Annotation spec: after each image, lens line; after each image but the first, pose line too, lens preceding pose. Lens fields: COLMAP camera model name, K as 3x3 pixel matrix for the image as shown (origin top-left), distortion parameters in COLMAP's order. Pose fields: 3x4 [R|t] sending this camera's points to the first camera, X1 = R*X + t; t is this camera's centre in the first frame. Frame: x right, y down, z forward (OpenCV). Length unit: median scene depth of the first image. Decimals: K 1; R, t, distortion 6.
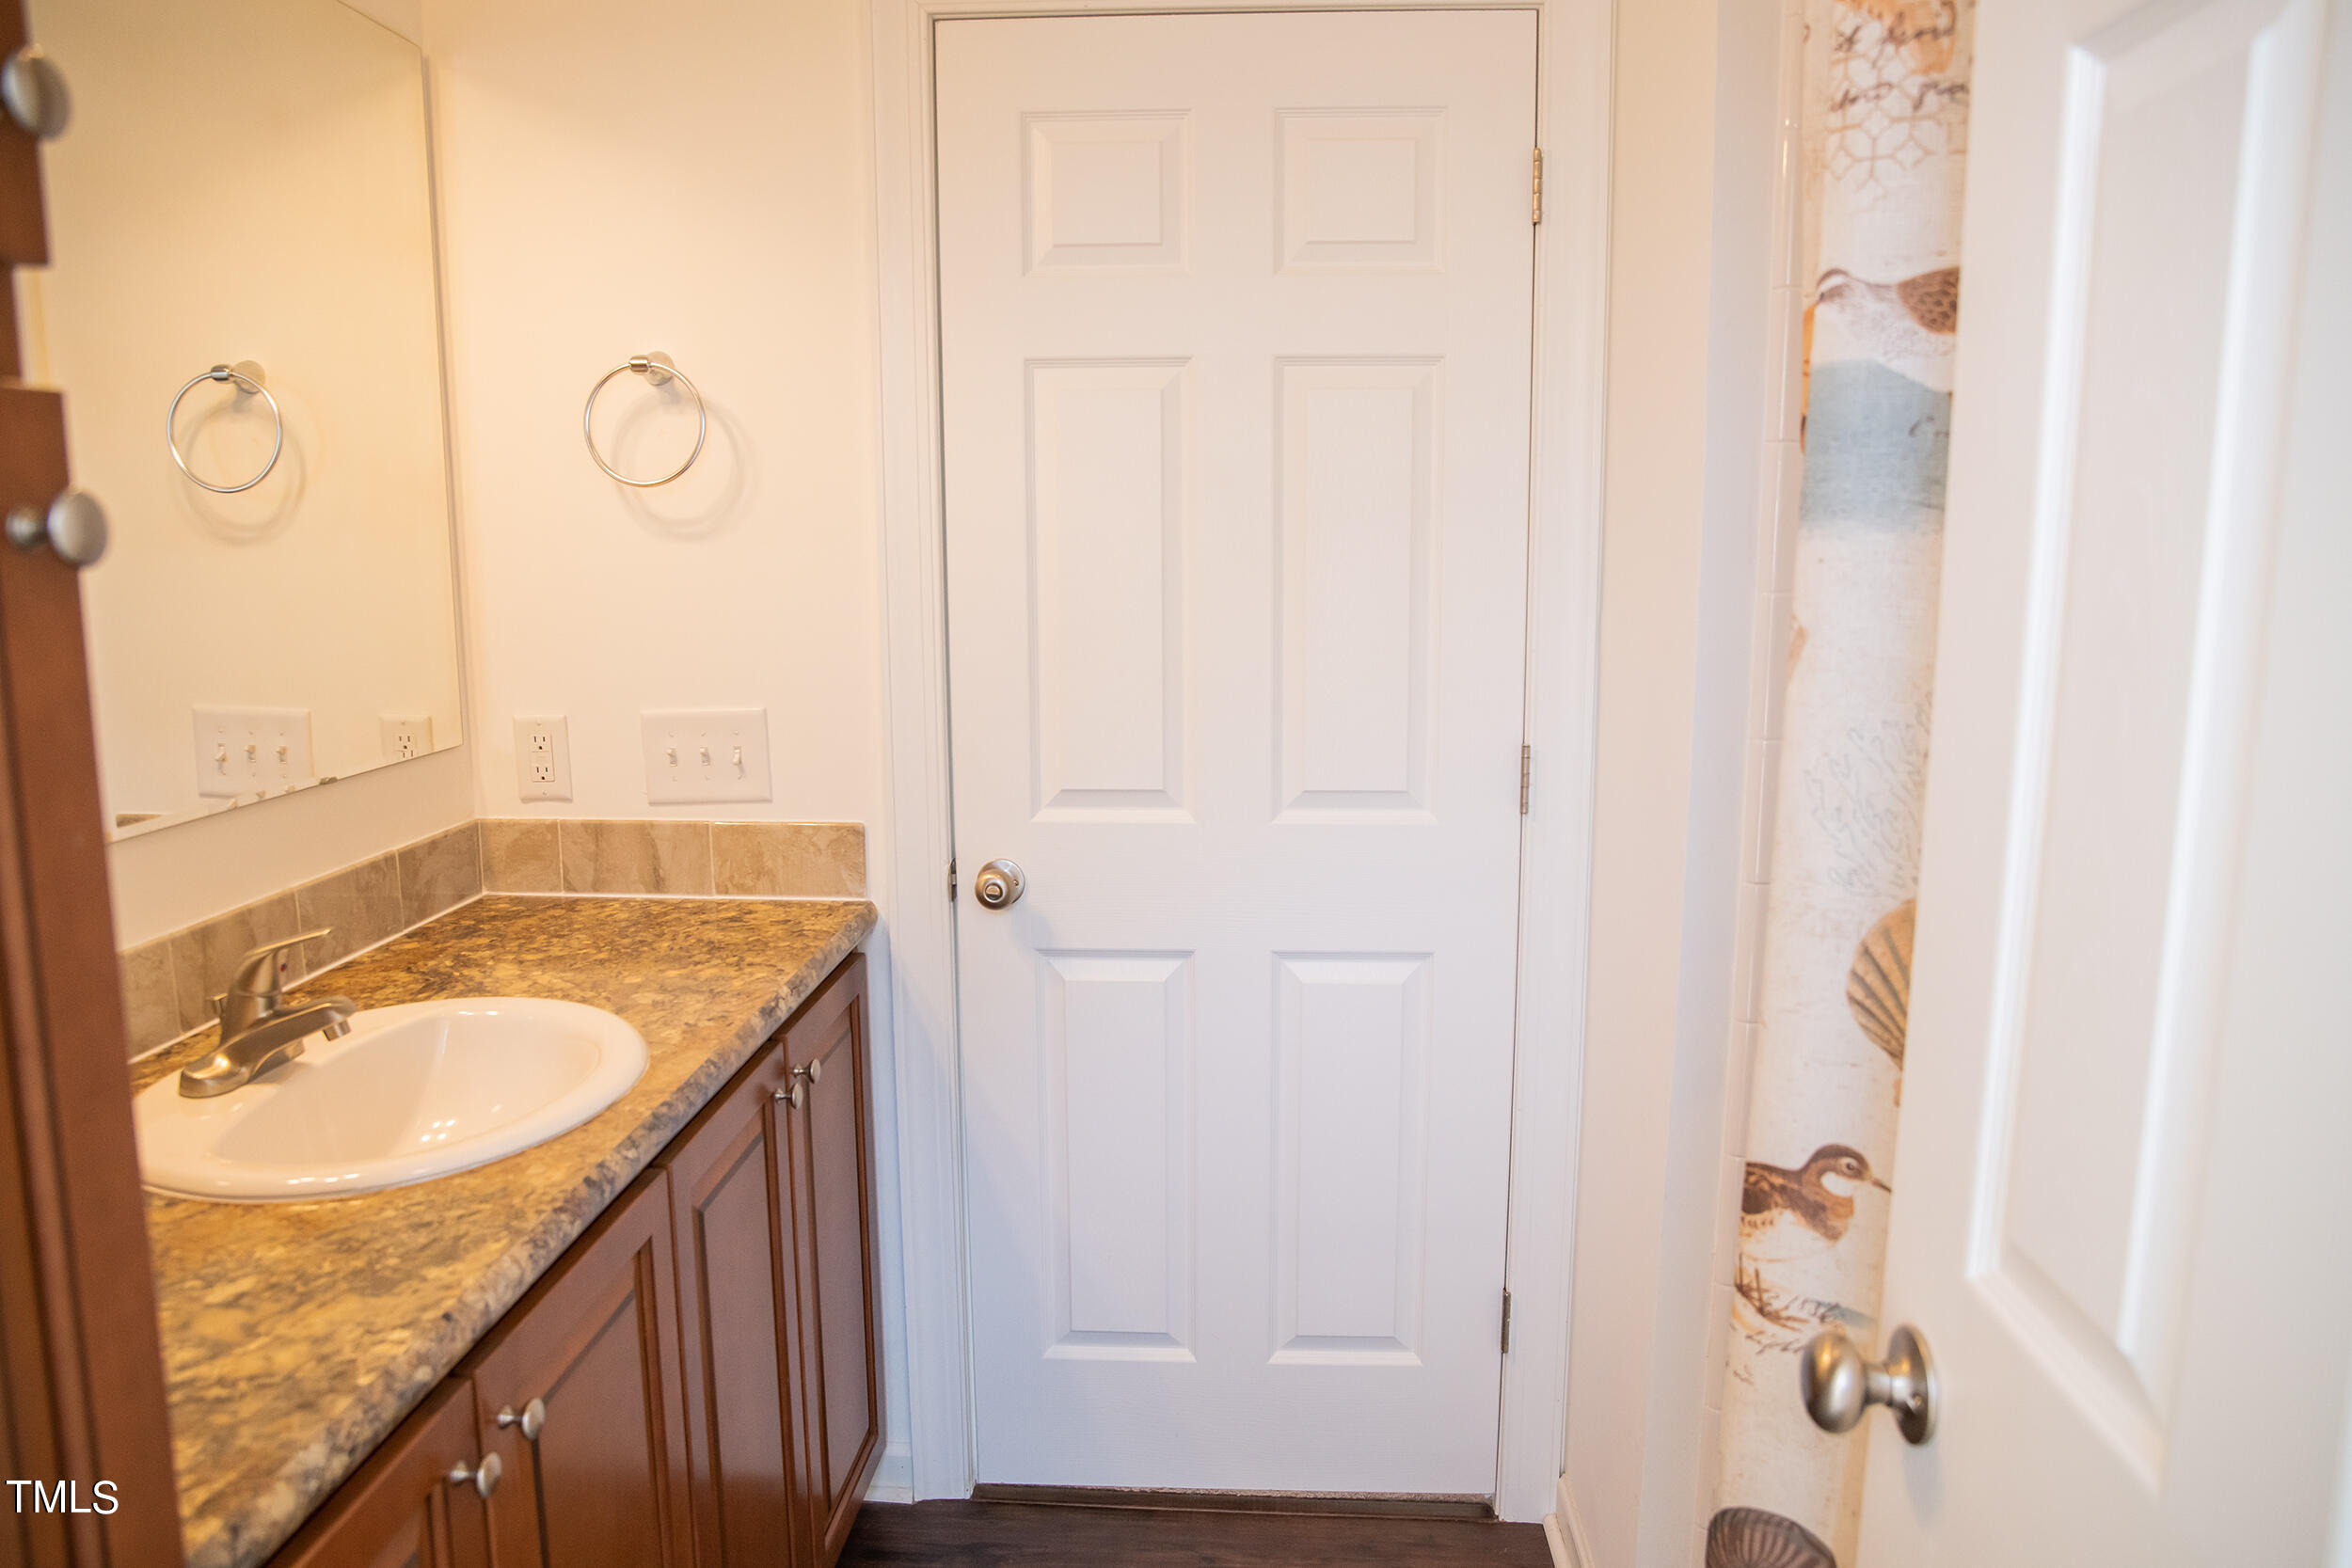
lens RADIAL K [[1662.5, 0, 1177.5], [0, 1662.5, 788.5], [0, 0, 1]] dist [-0.093492, 0.073275]
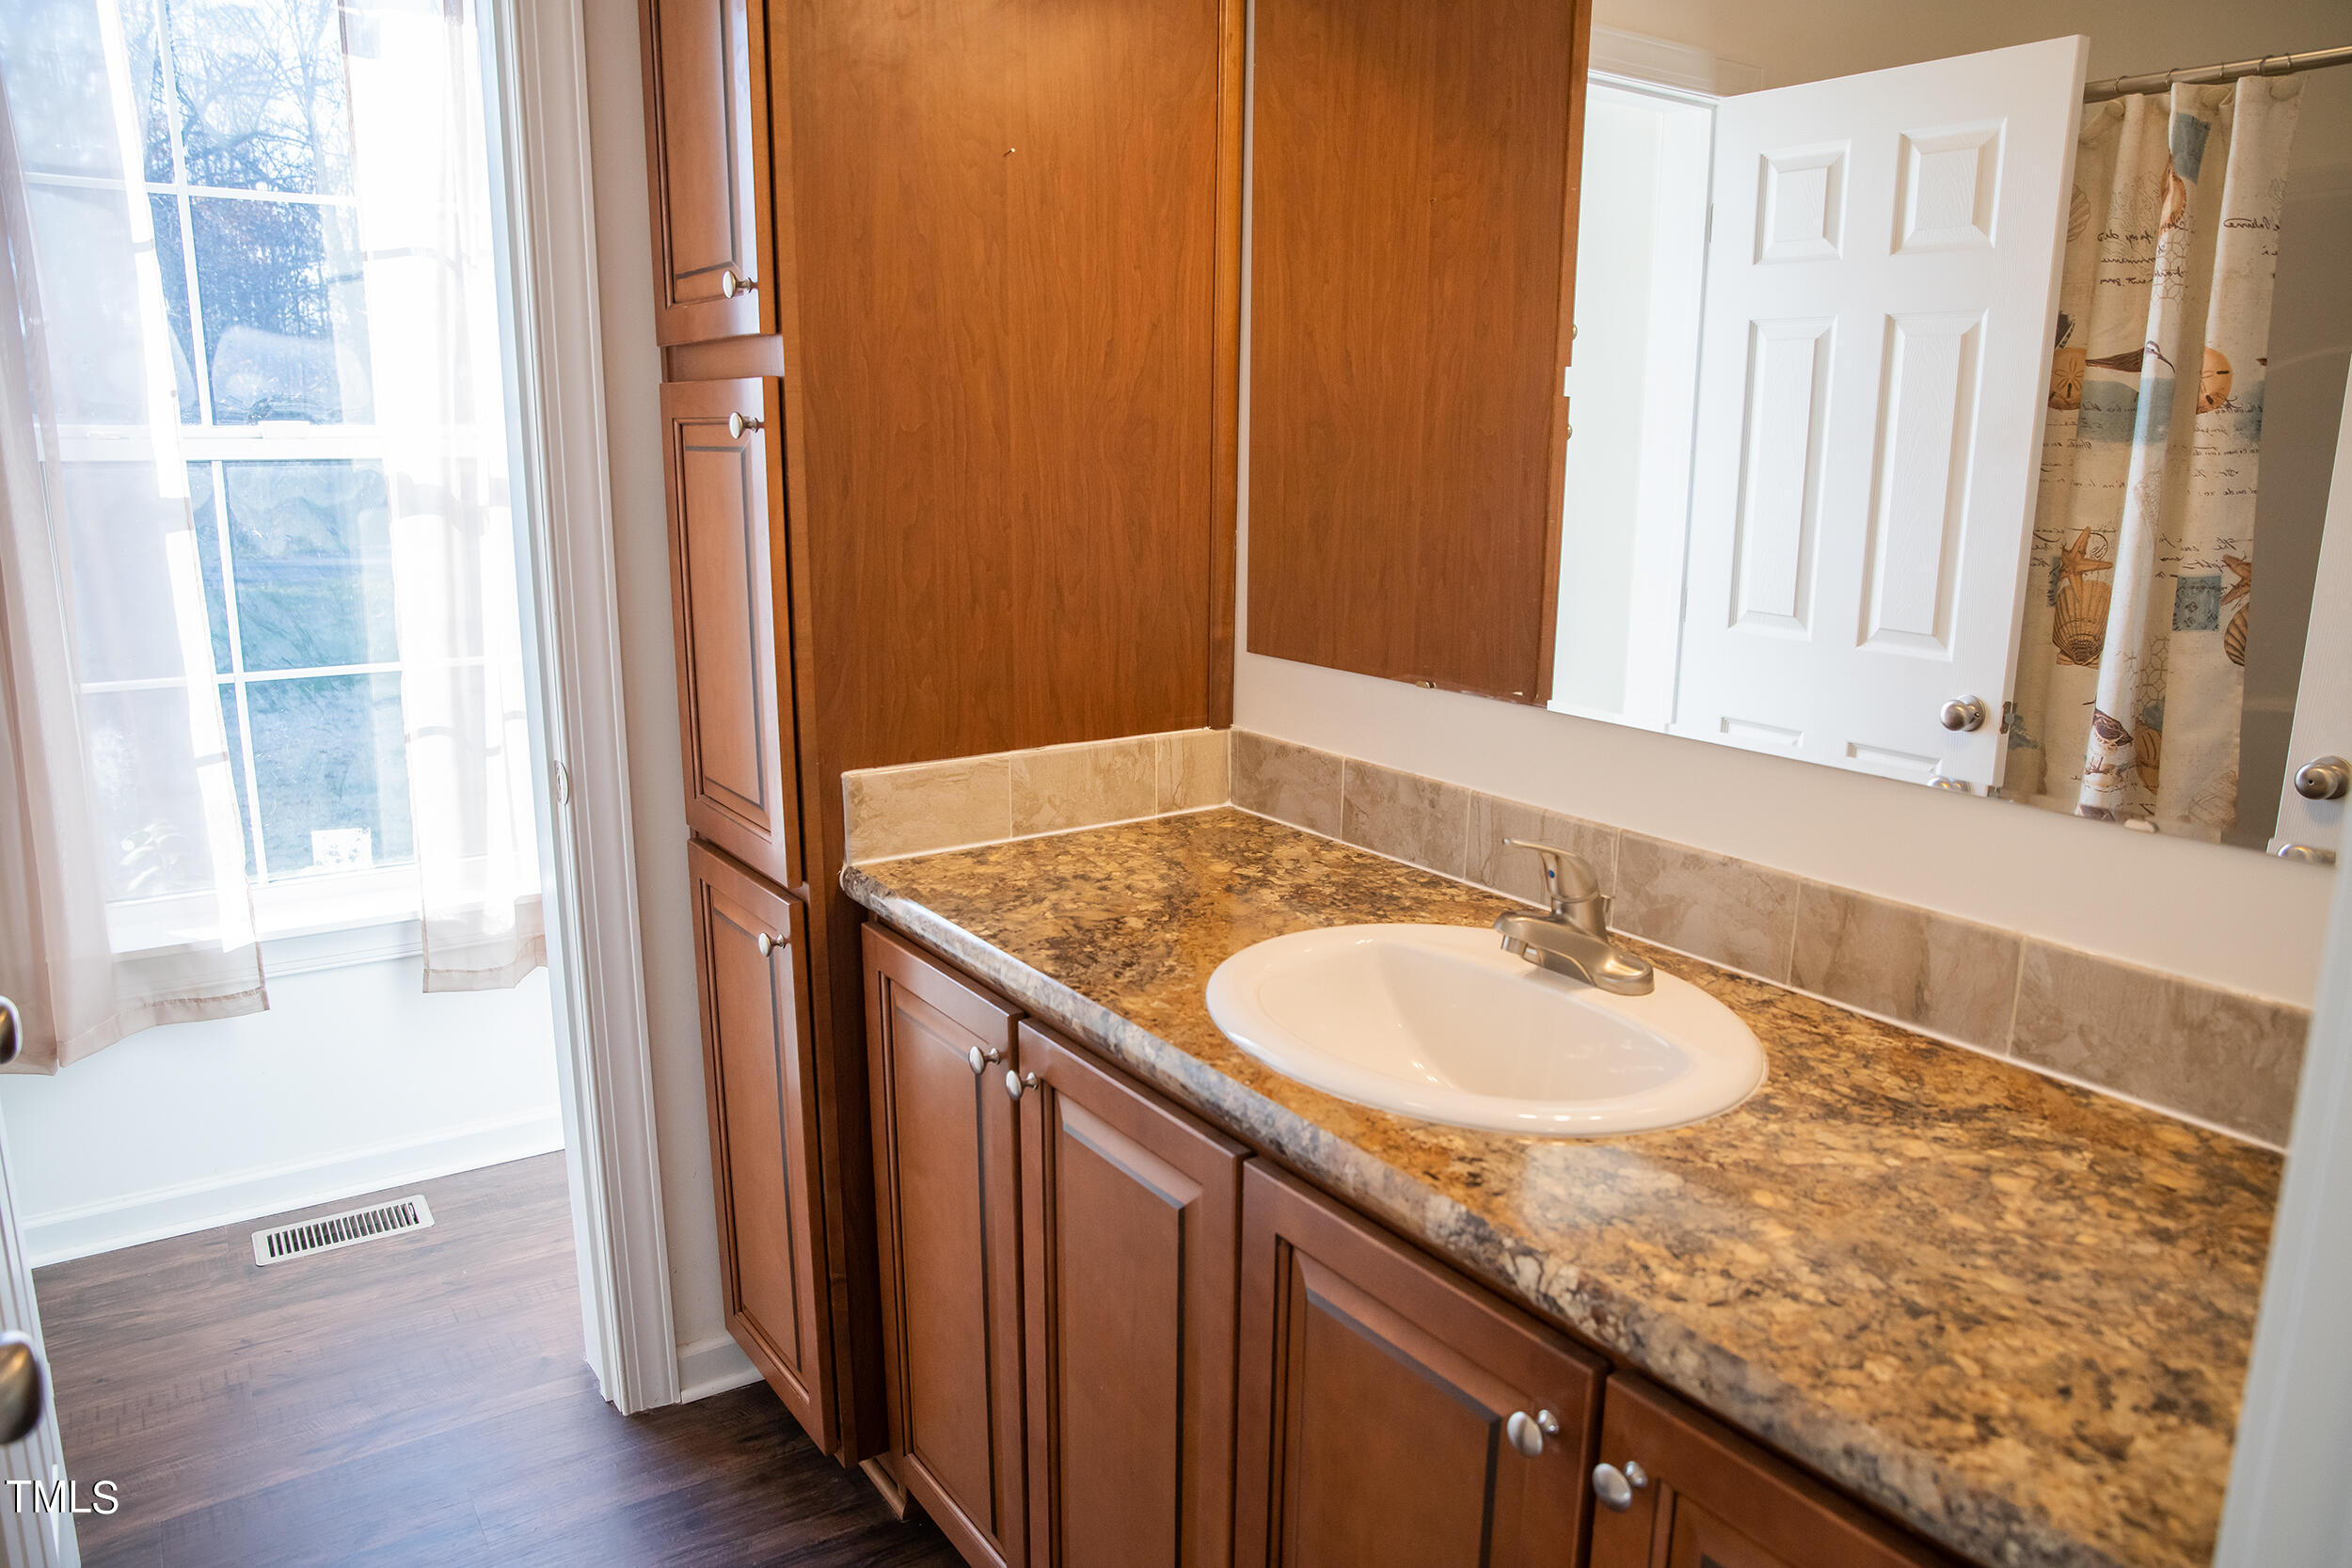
lens RADIAL K [[1662.5, 0, 1183.0], [0, 1662.5, 788.8], [0, 0, 1]] dist [-0.093492, 0.073275]
pose [[-0.797308, 0.128186, -0.589803, 0.170422], [-0.099983, 0.935637, 0.338508, -0.202334], [0.595233, 0.328865, -0.733175, 1.246458]]
